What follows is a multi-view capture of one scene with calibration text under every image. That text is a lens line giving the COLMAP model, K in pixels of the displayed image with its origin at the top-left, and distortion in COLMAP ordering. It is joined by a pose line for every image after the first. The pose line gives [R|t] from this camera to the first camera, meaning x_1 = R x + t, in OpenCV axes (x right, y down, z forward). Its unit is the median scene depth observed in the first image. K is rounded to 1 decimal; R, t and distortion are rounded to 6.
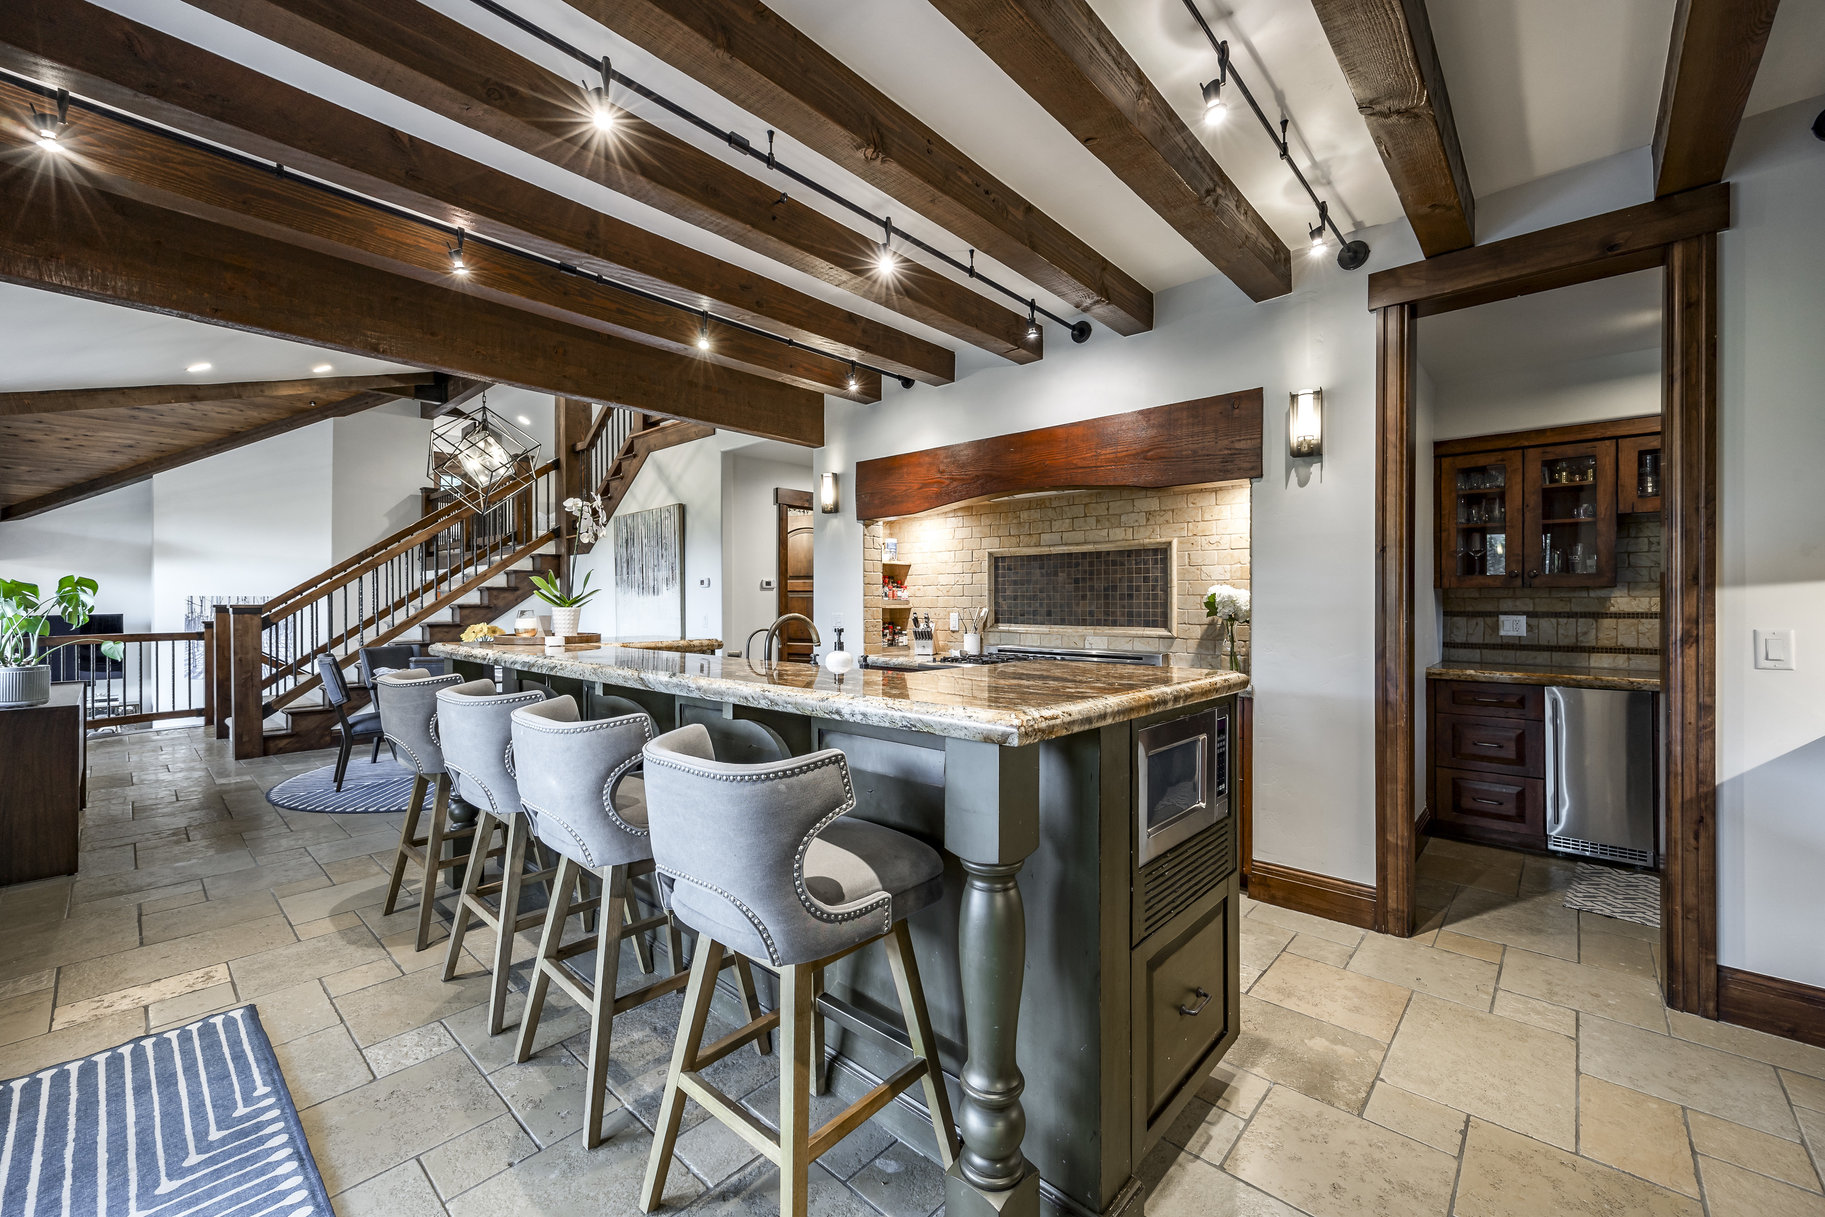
lens RADIAL K [[731.0, 0, 912.5], [0, 731.0, 608.5], [0, 0, 1]] dist [-0.000347, -0.000014]
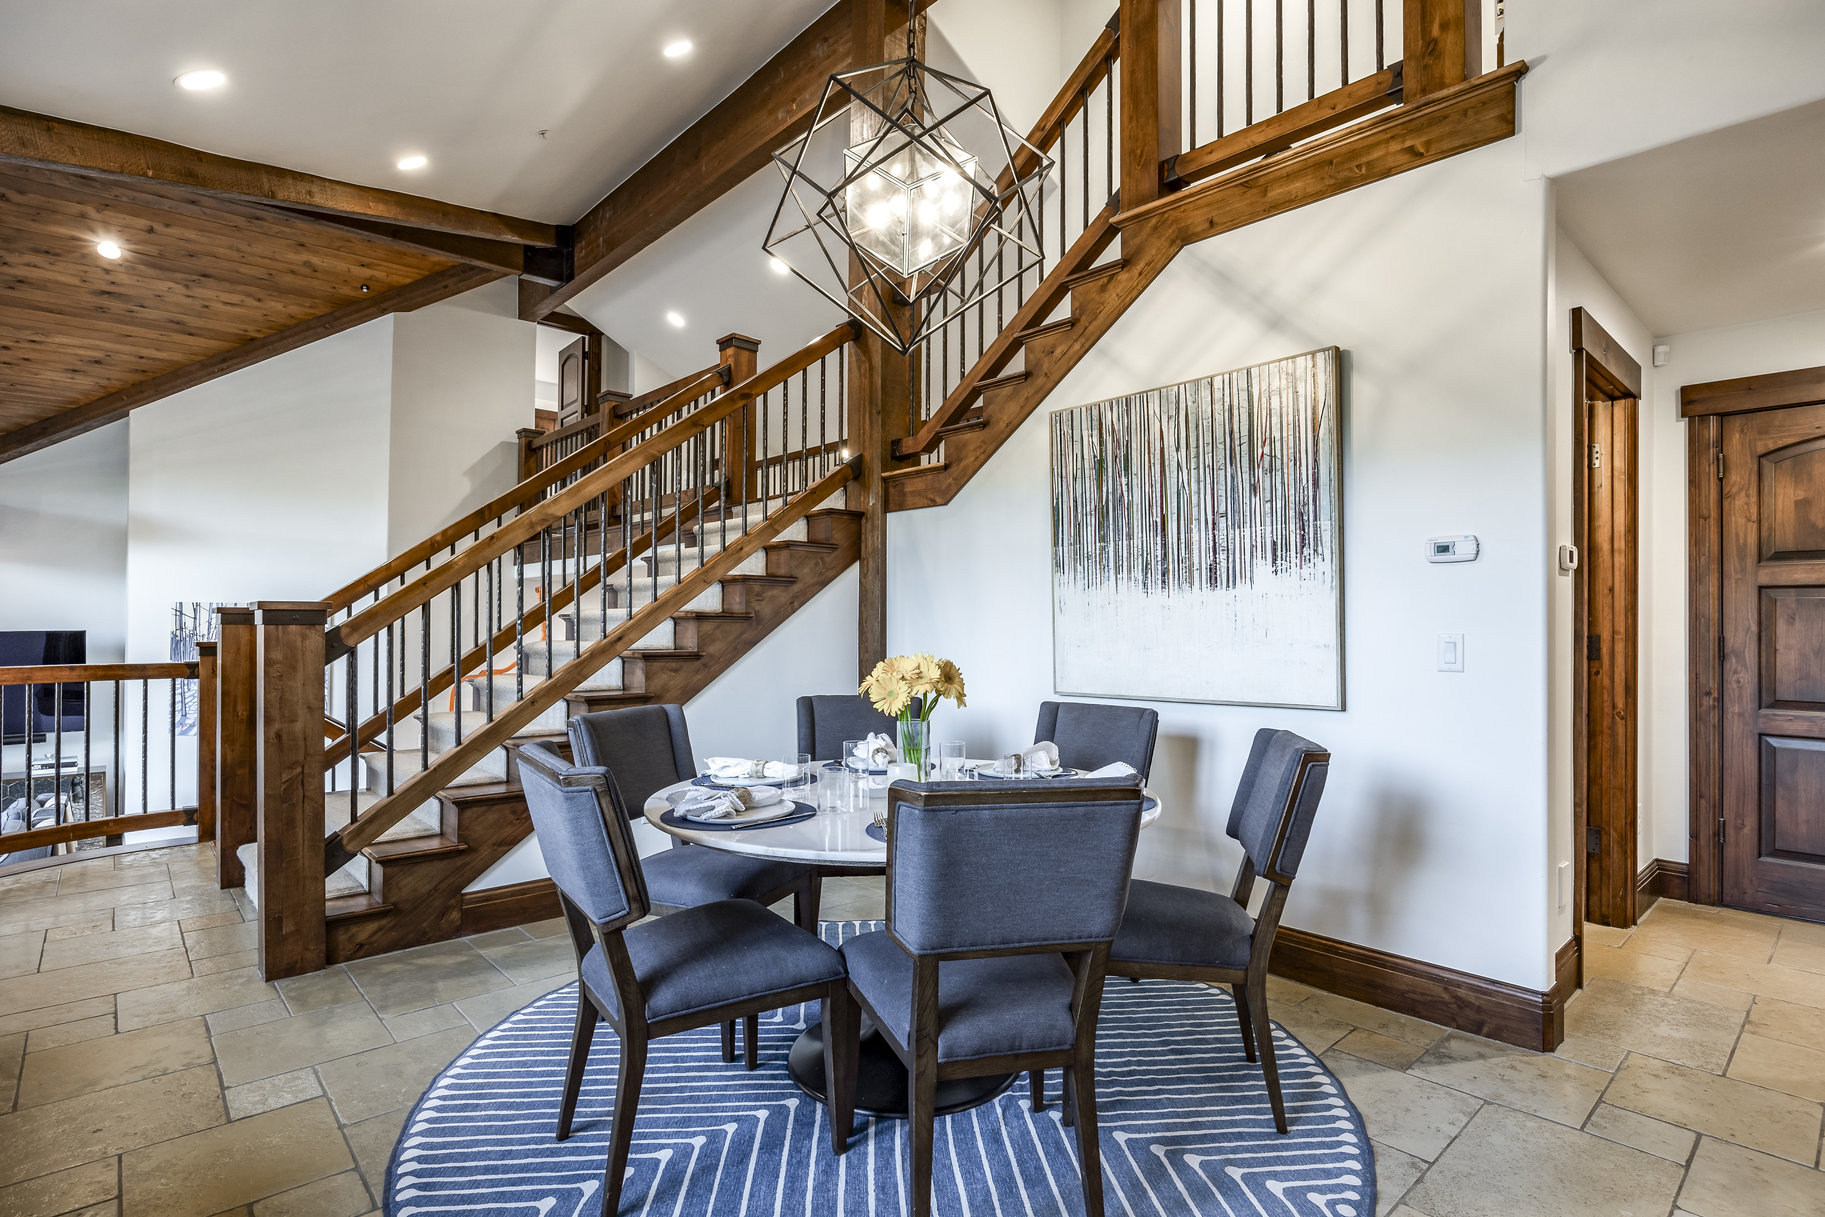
lens RADIAL K [[910.4, 0, 912.2], [0, 910.4, 630.1], [0, 0, 1]] dist [-0.032832, 0.010764]
pose [[0.995340, 0.007962, -0.096094, -0.398916], [-0.008654, 0.999940, -0.006781, 0.008746], [0.096034, 0.007581, 0.995349, 0.410165]]
